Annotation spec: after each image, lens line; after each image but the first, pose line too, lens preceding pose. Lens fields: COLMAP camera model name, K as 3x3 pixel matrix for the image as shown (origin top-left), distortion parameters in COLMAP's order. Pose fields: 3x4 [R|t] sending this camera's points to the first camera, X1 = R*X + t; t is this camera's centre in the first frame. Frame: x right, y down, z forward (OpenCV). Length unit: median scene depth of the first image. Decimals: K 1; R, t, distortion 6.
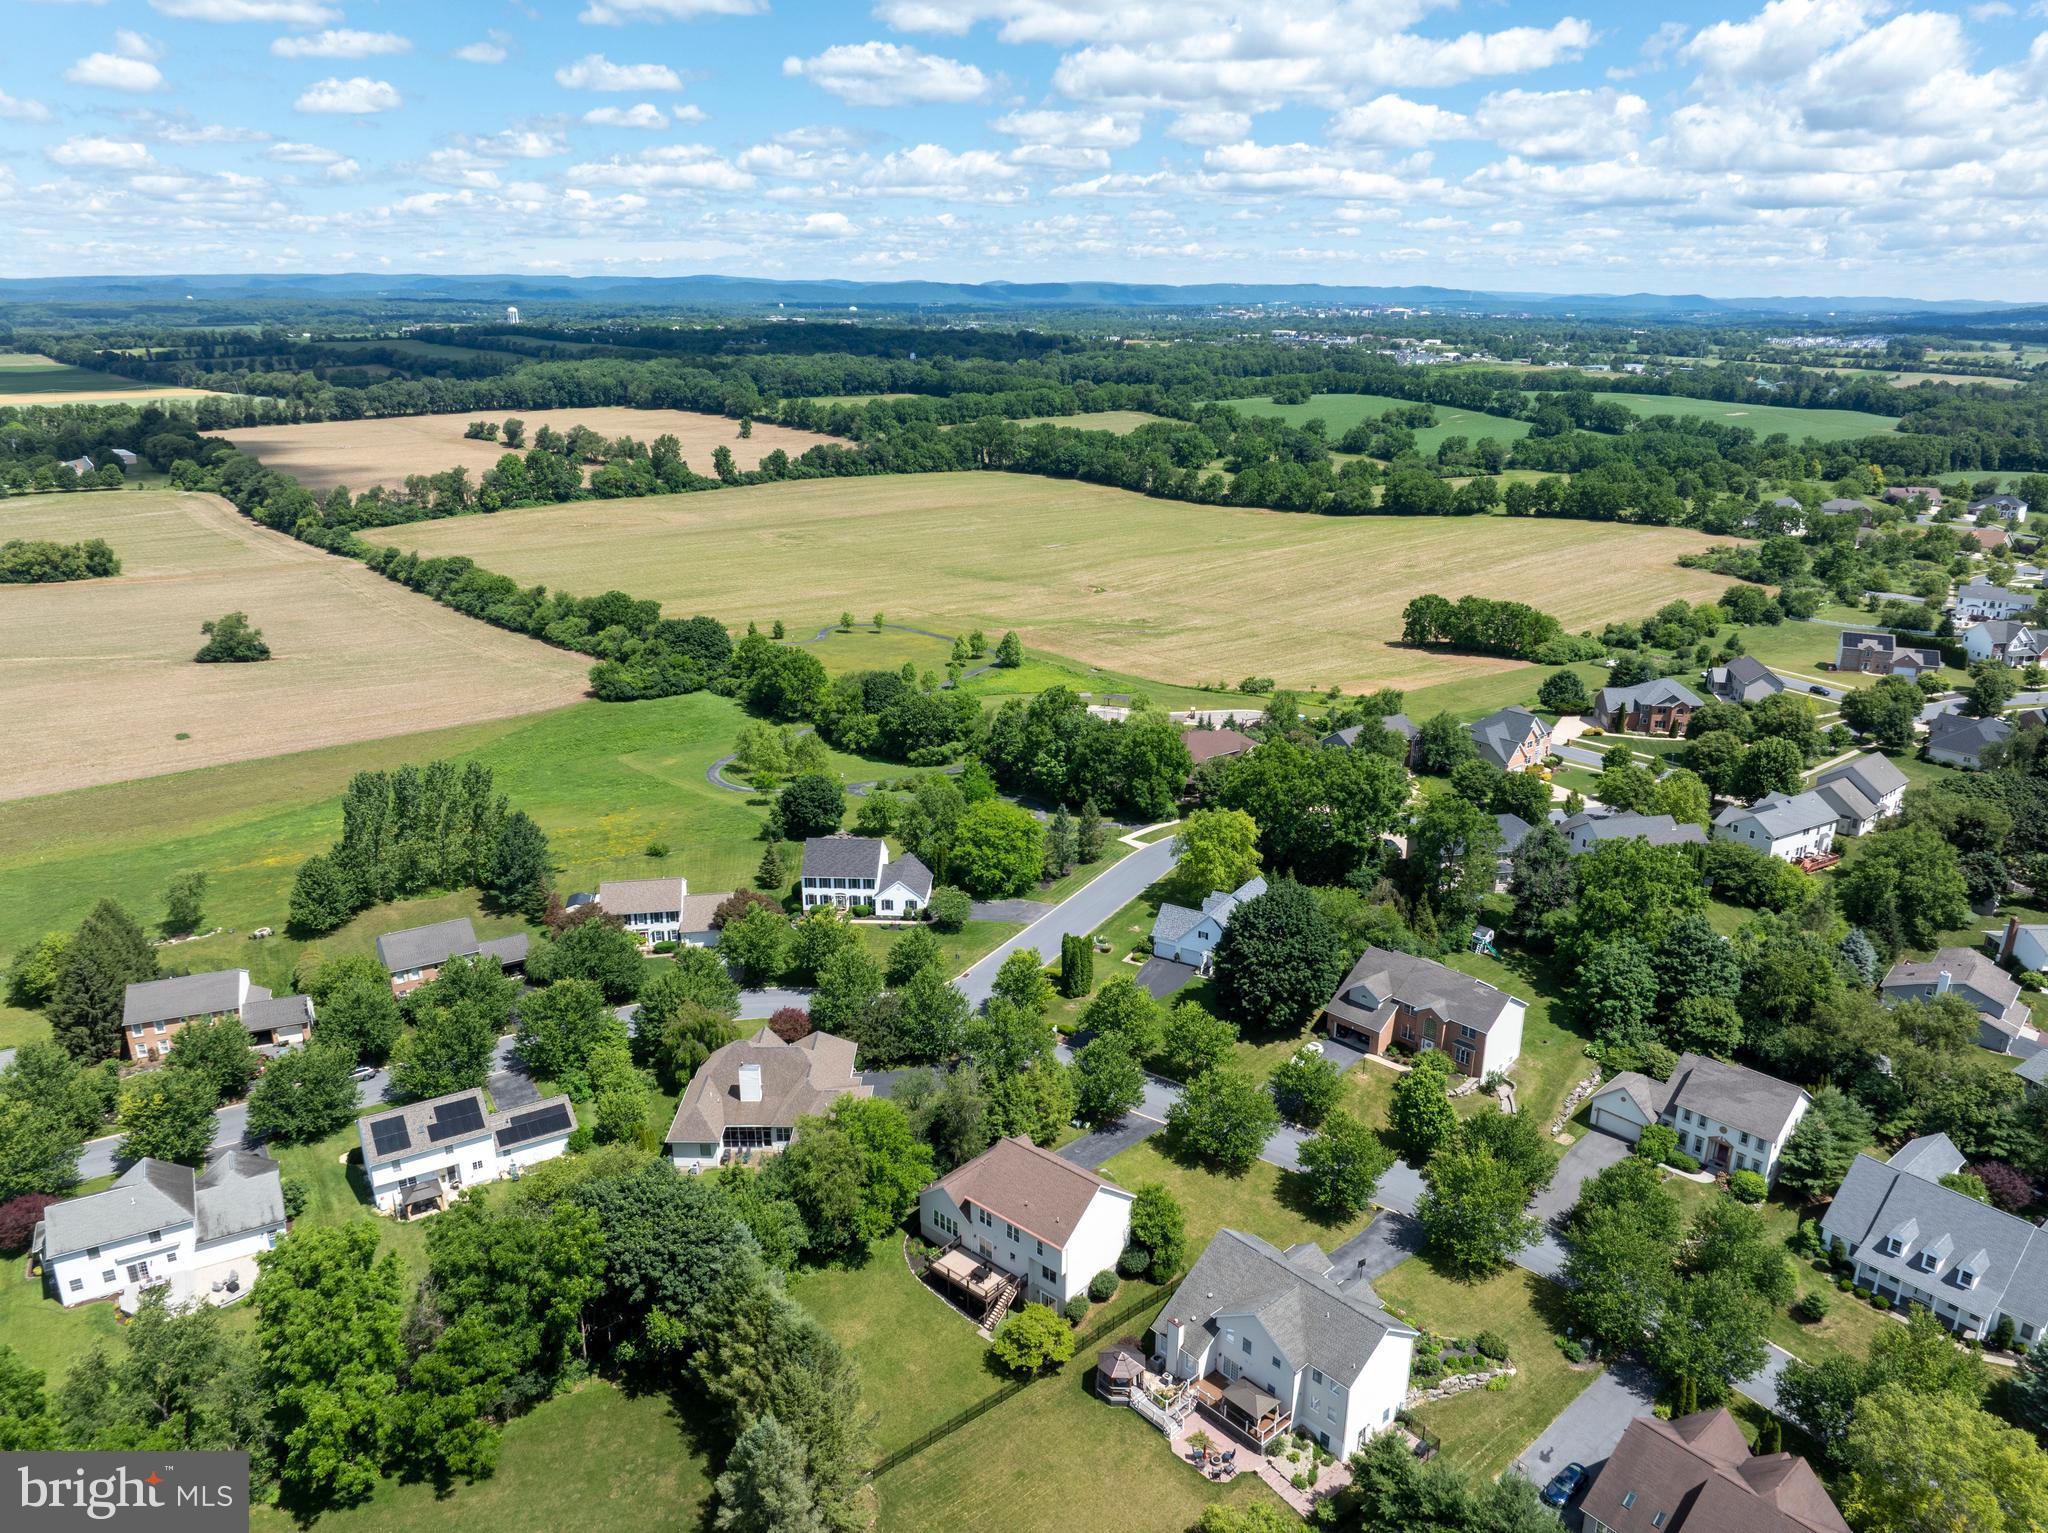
lens RADIAL K [[1440.5, 0, 1004.2], [0, 1440.5, 765.1], [0, 0, 1]] dist [-0.049284, 0.018198]
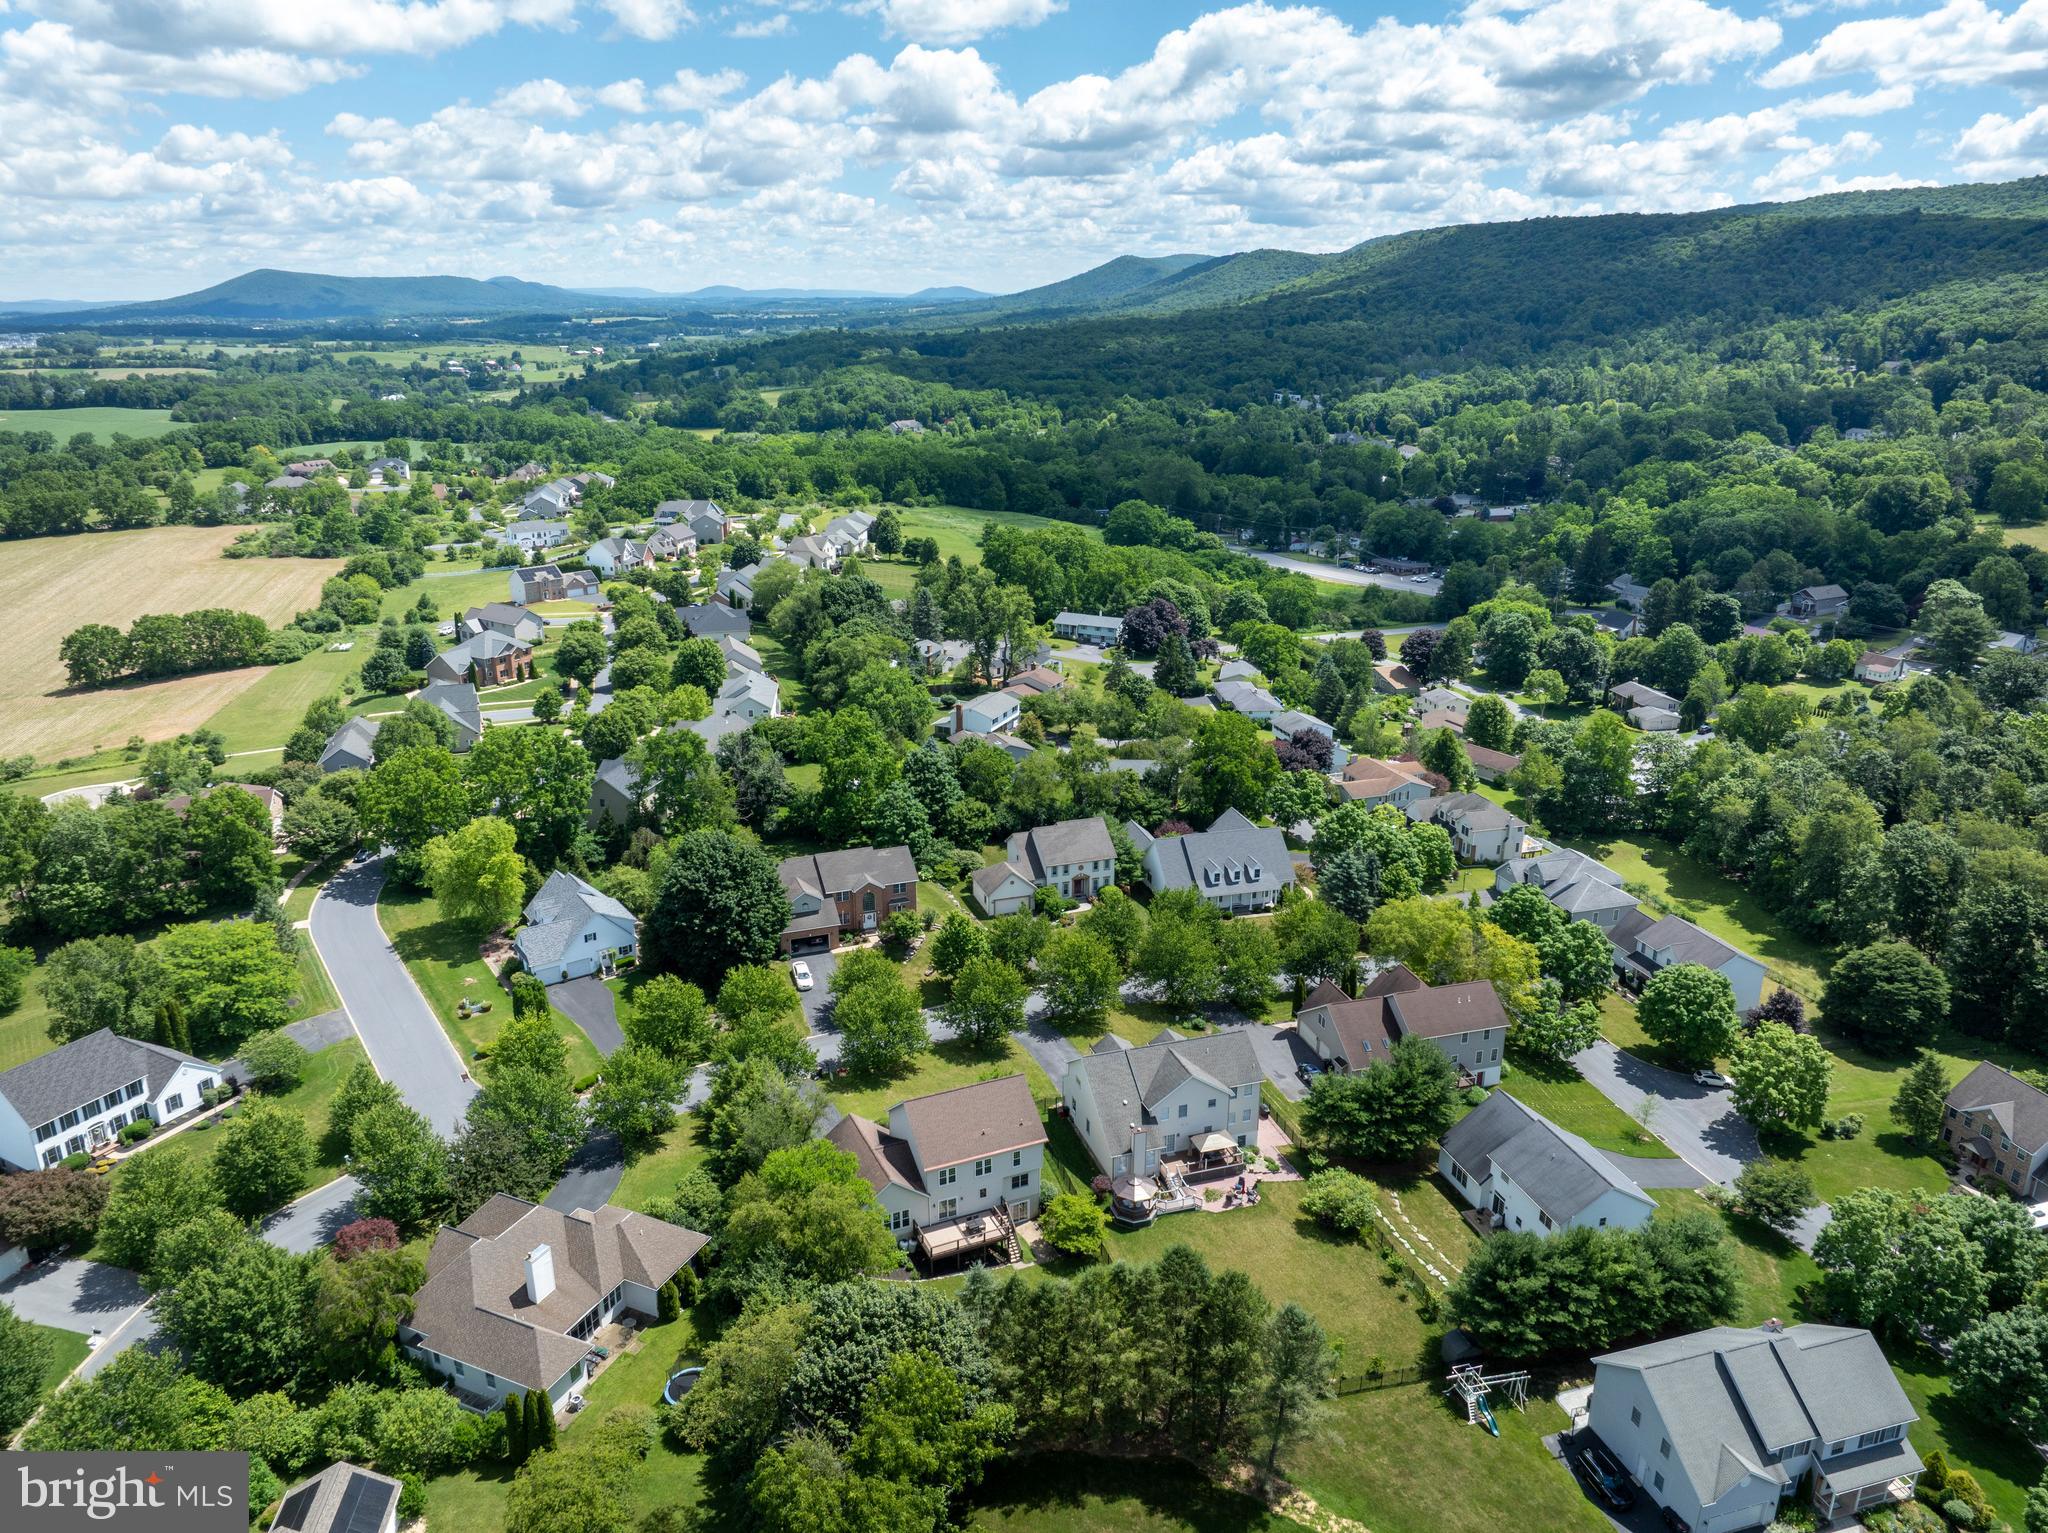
lens RADIAL K [[1440.5, 0, 1021.3], [0, 1440.5, 761.6], [0, 0, 1]] dist [-0.049284, 0.018198]
pose [[0.401992, -0.282960, 0.870825, -0.272286], [0.285064, 0.942464, 0.174646, -0.036415], [-0.870139, 0.178034, 0.459524, 0.169246]]
